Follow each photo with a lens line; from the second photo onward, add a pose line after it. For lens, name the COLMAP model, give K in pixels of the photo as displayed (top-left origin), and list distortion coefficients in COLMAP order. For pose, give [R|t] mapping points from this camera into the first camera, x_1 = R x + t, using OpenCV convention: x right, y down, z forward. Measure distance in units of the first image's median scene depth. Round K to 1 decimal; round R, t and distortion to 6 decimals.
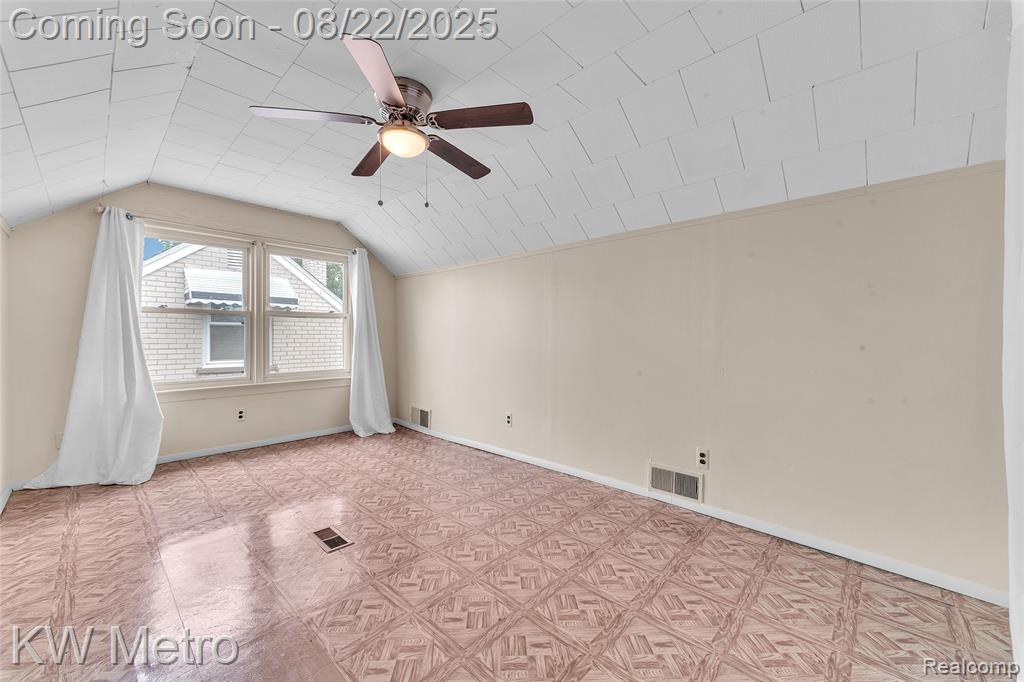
lens RADIAL K [[399.6, 0, 512.3], [0, 399.6, 338.7], [0, 0, 1]] dist [0.002391, -0.000028]
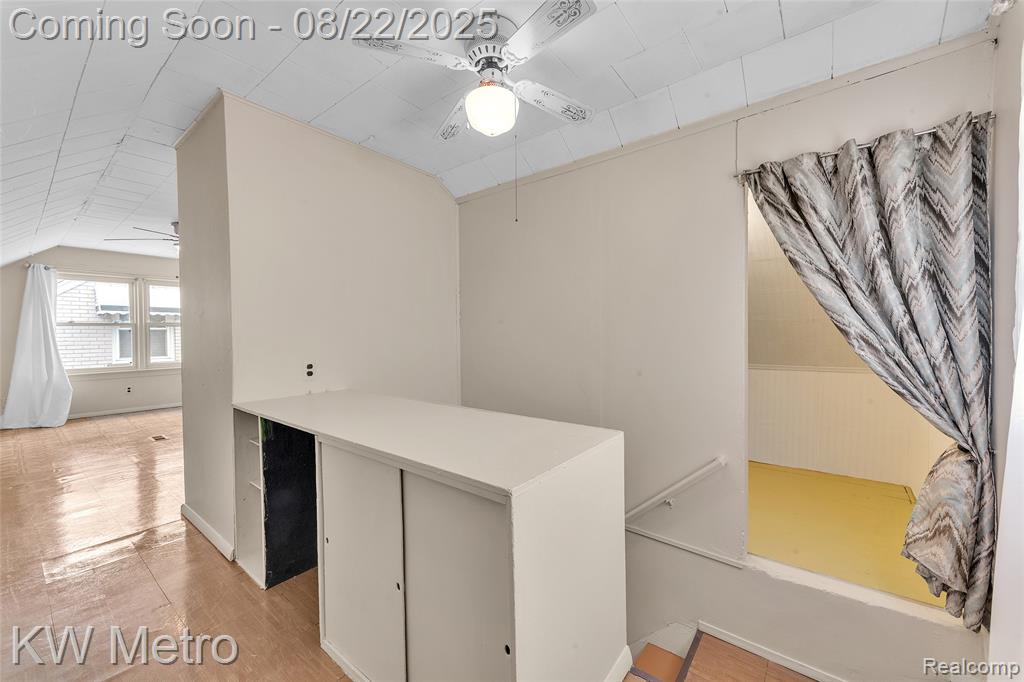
lens RADIAL K [[399.6, 0, 511.8], [0, 399.6, 338.2], [0, 0, 1]] dist [0.002391, -0.000028]
pose [[0.995723, -0.013551, 0.091388, 0.780368], [0.012772, 0.999877, 0.009105, -0.008270], [-0.091500, -0.007899, 0.995774, -0.805352]]
